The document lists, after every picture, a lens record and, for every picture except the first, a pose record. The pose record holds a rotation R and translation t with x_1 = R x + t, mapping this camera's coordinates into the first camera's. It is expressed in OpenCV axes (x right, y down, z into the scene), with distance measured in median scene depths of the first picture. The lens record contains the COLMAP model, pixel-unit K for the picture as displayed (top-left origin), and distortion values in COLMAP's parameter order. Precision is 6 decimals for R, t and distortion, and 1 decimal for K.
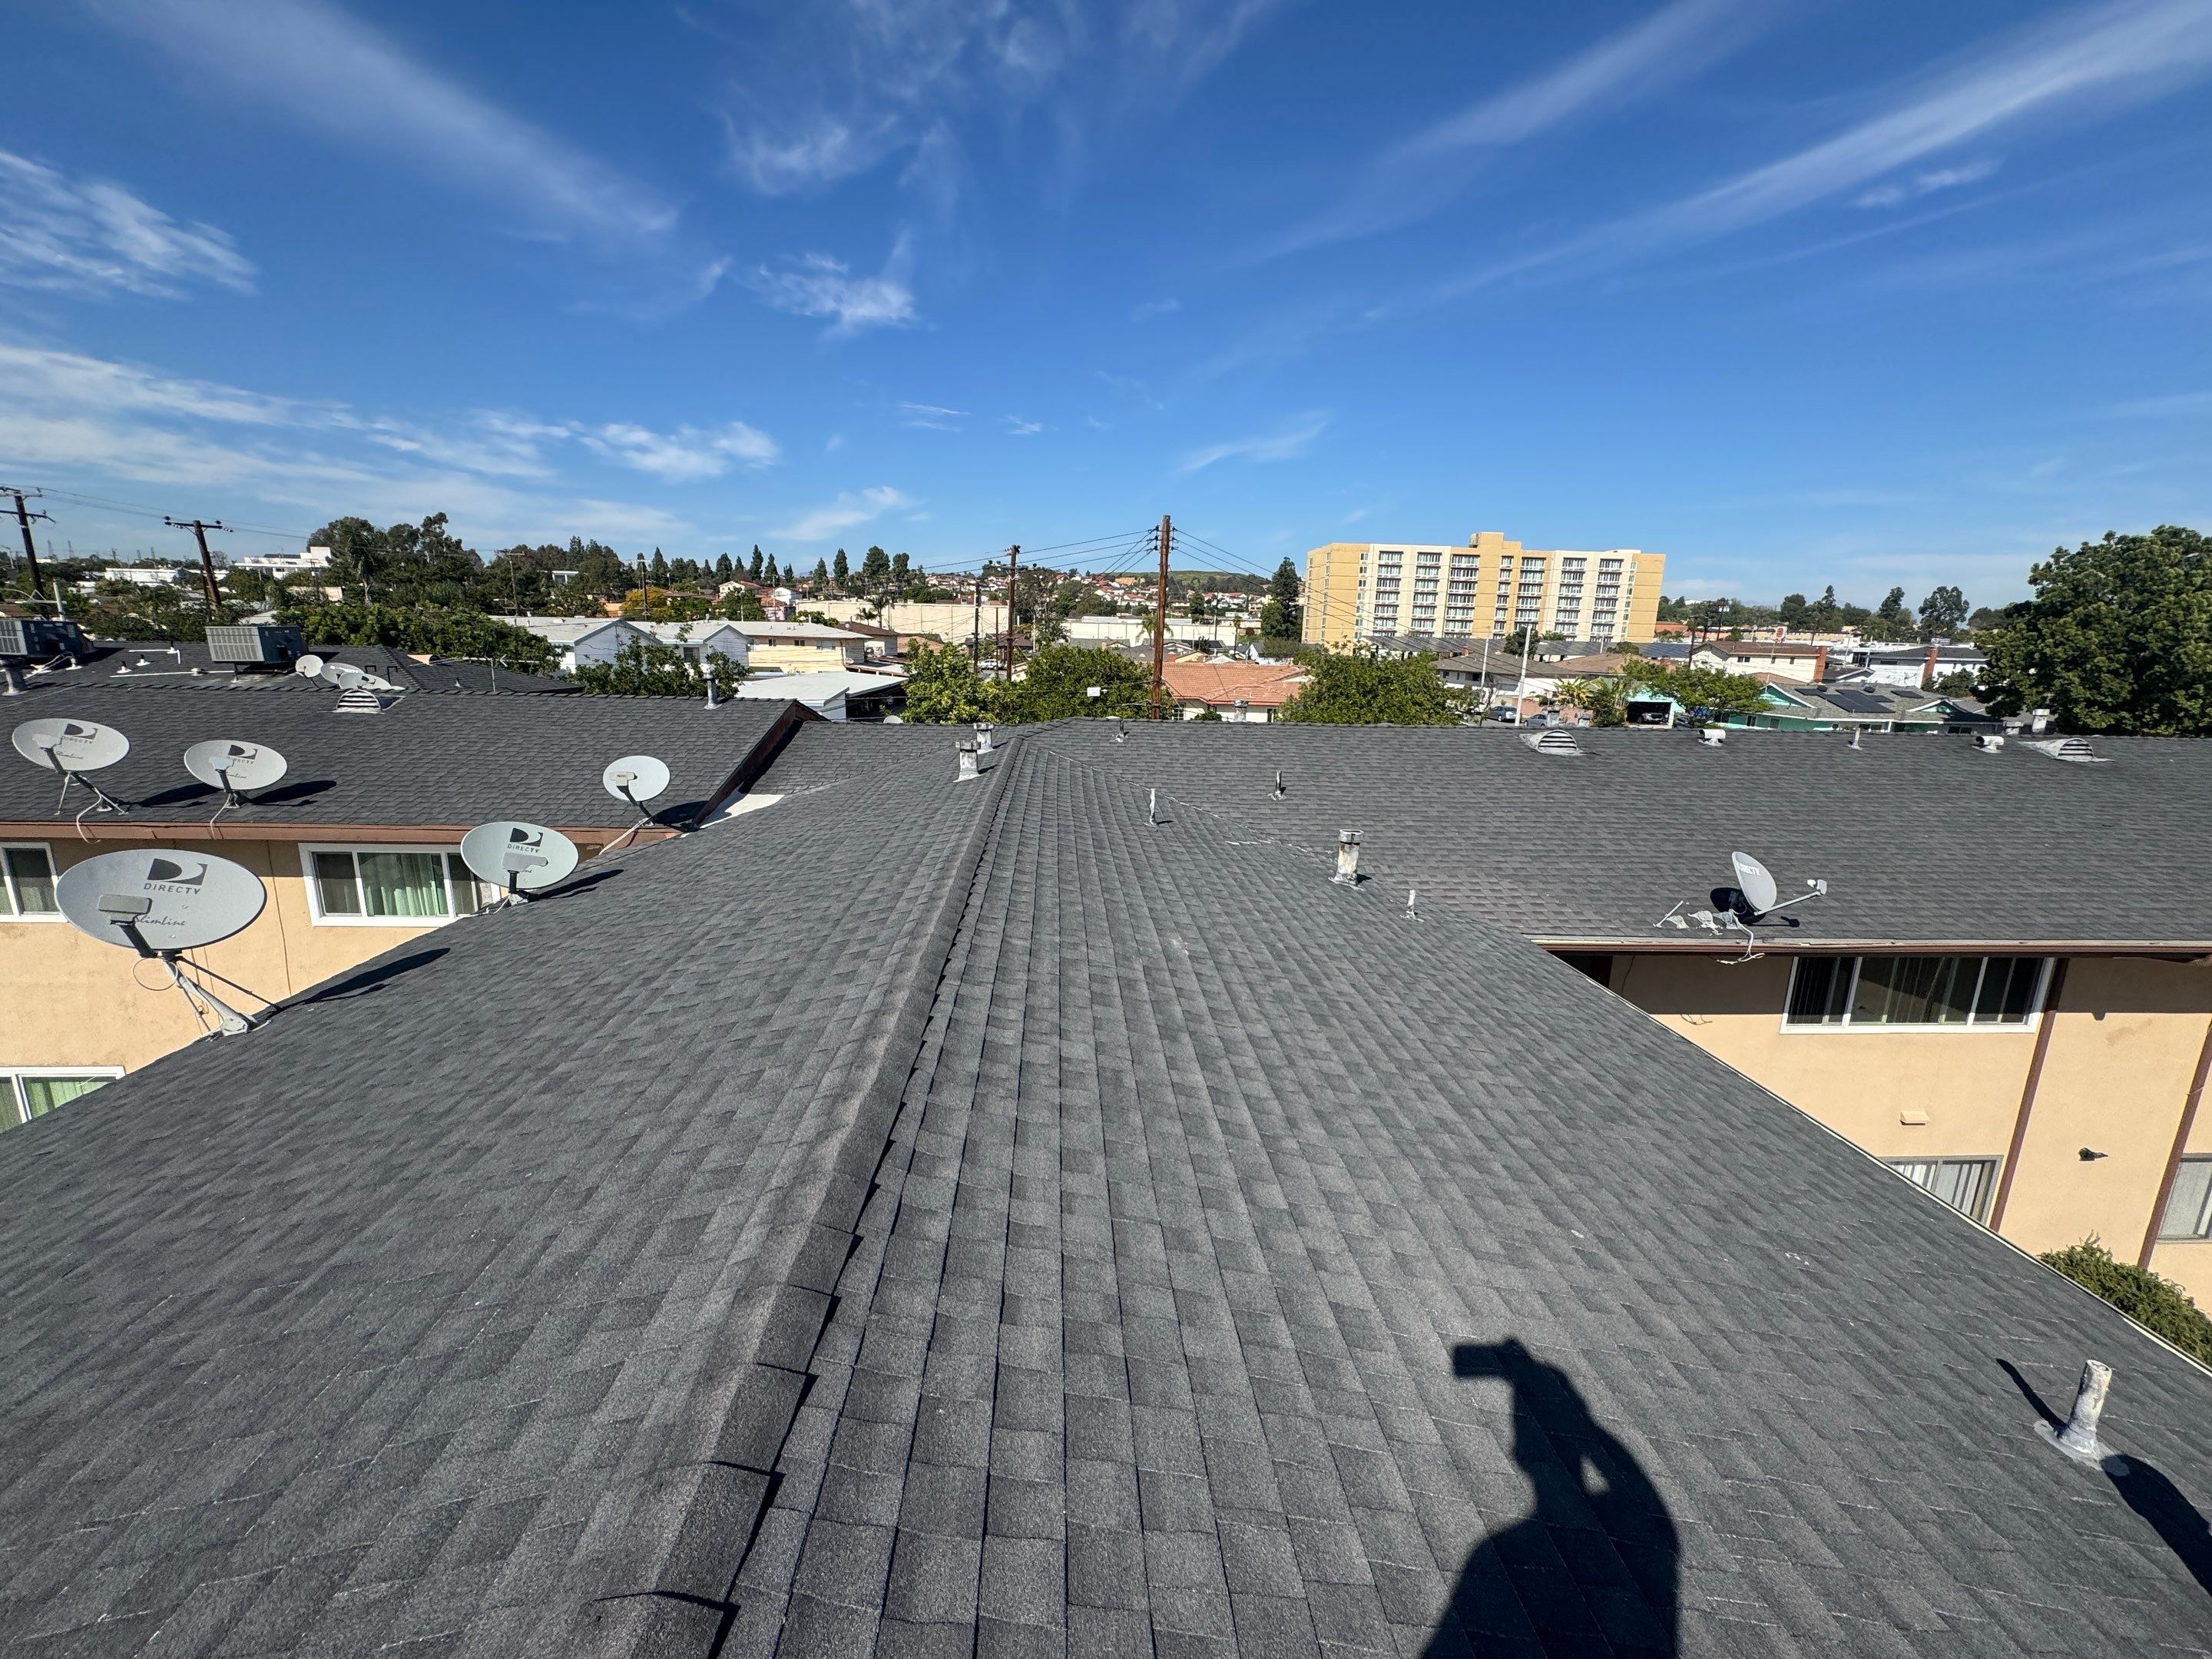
lens RADIAL K [[857.4, 0, 1123.1], [0, 857.4, 830.0], [0, 0, 1]] dist [-0.000481, 0.000096]
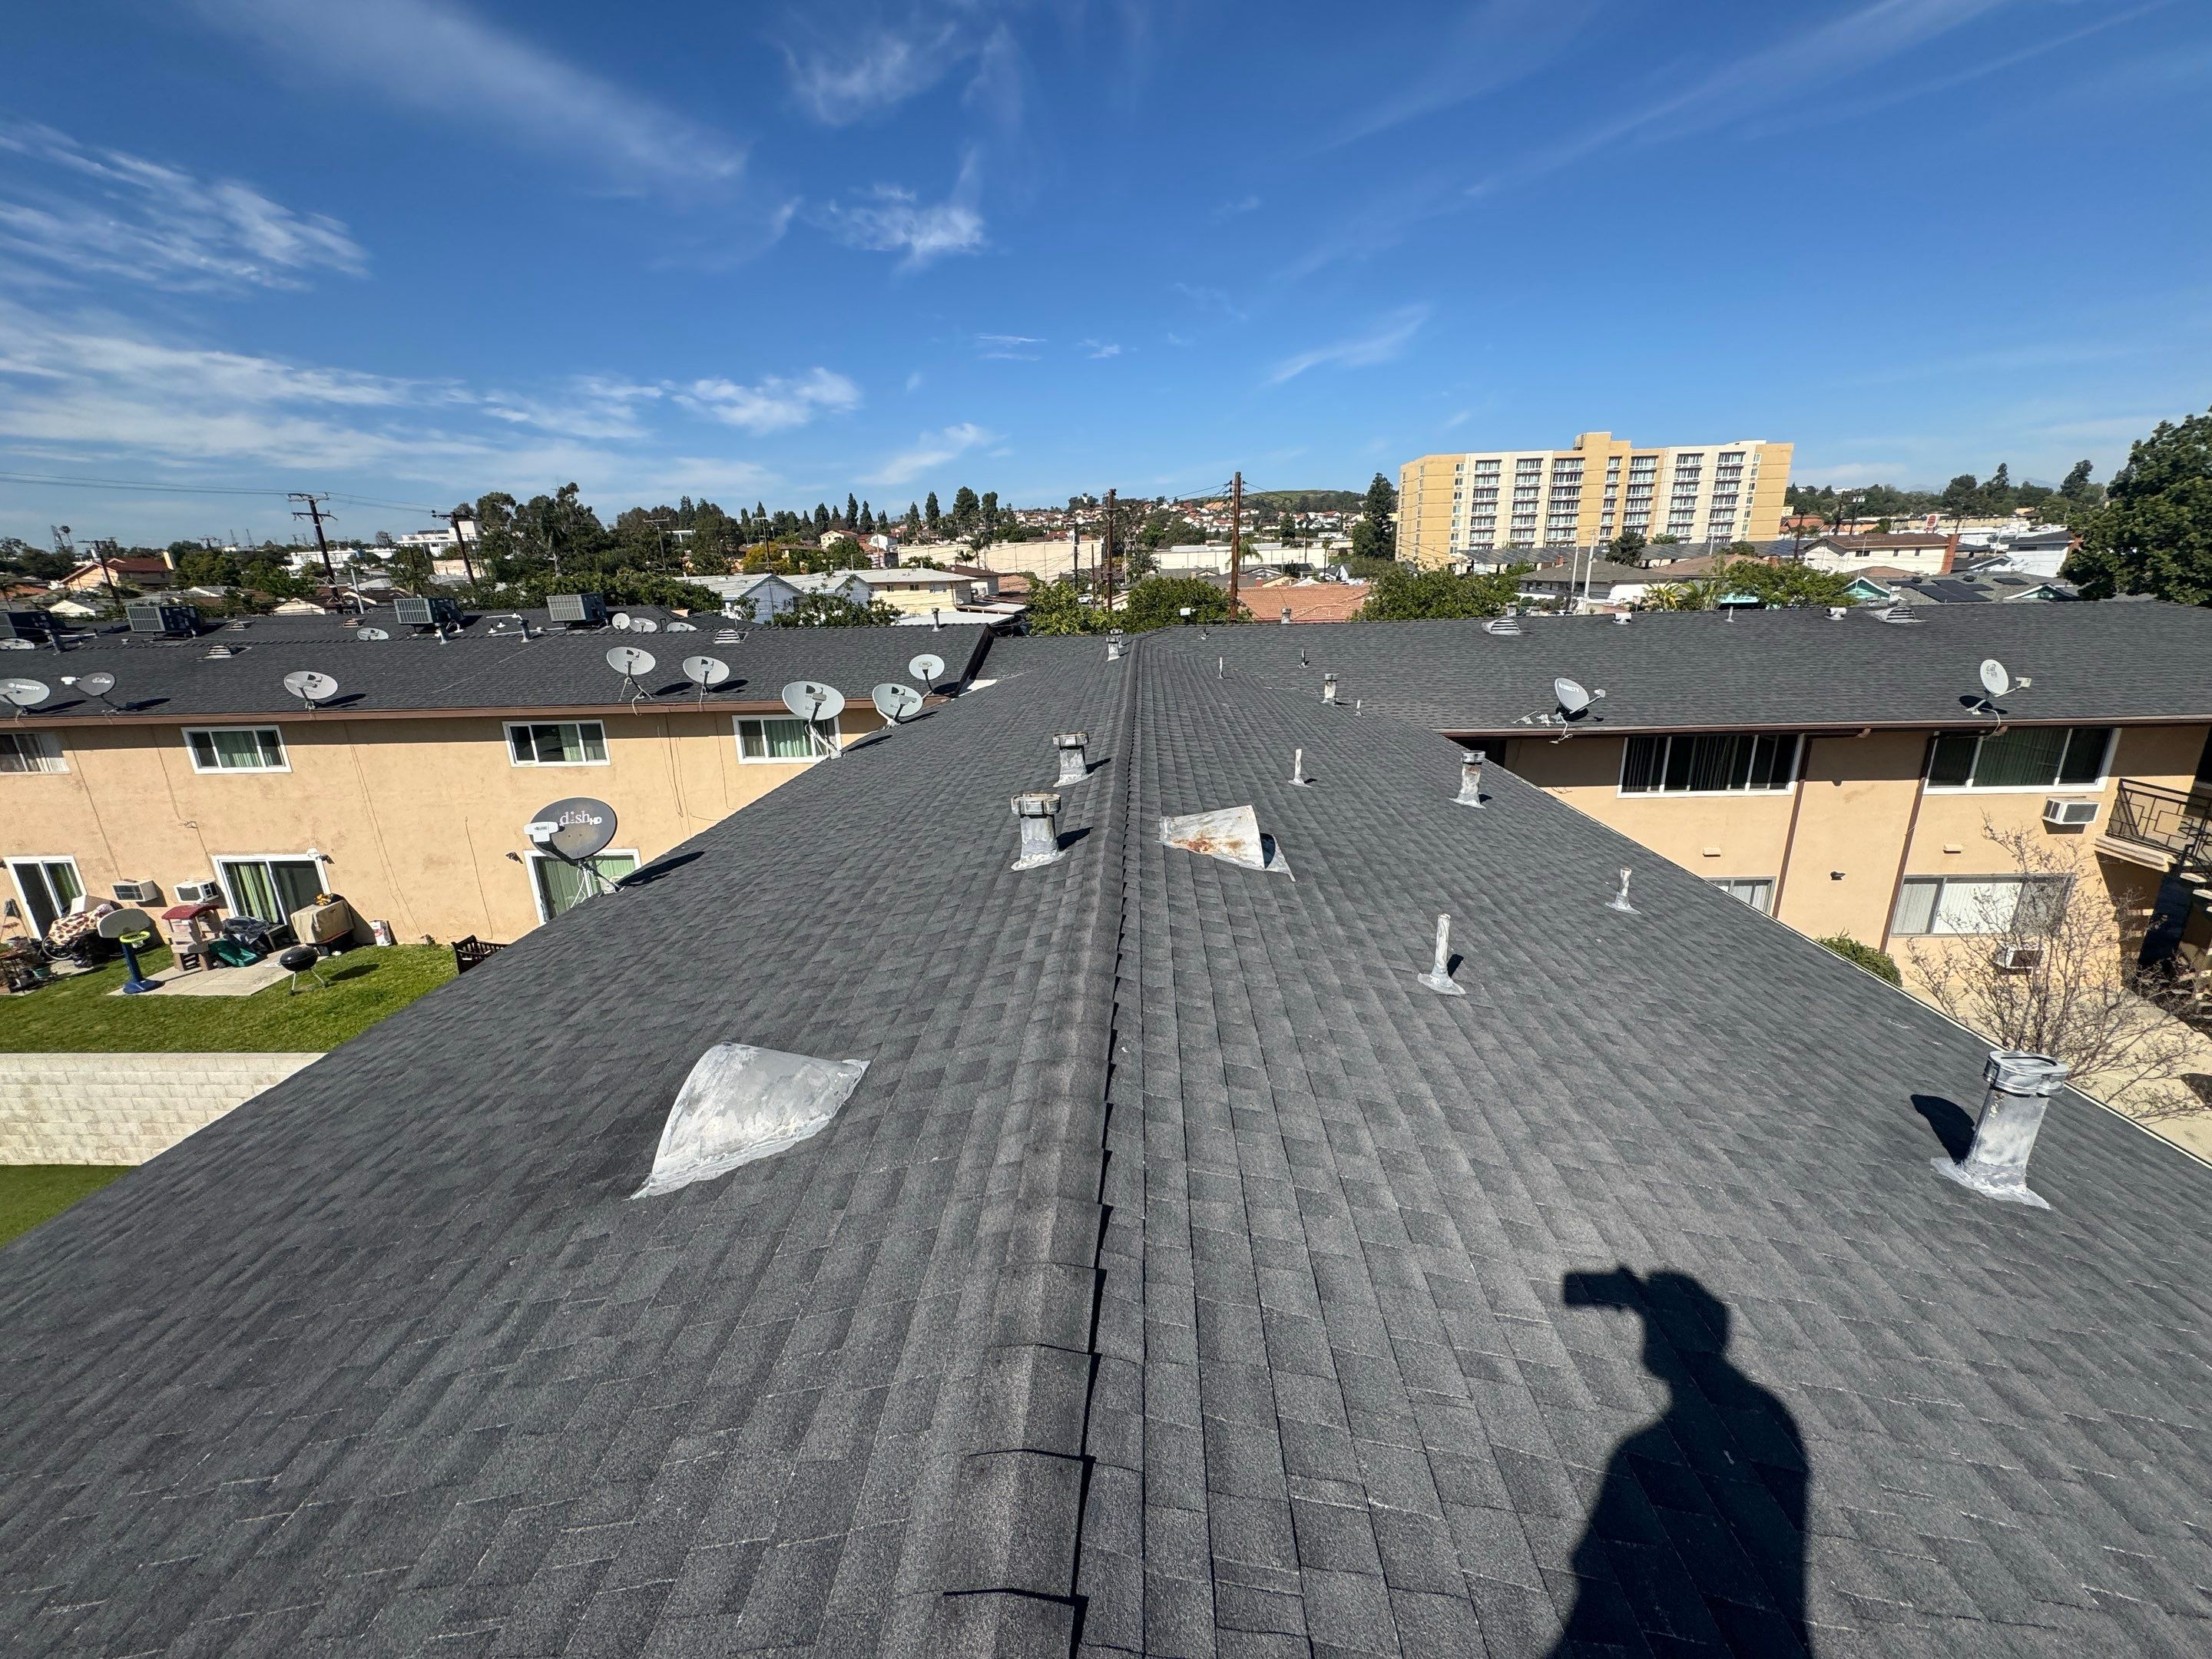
lens RADIAL K [[931.8, 0, 1165.0], [0, 931.8, 818.5], [0, 0, 1]] dist [-0.001928, 0.000506]
pose [[0.997254, -0.036779, -0.064274, 0.003061], [0.039598, 0.998284, 0.043144, 0.020849], [0.062577, -0.045570, 0.996999, -0.098715]]
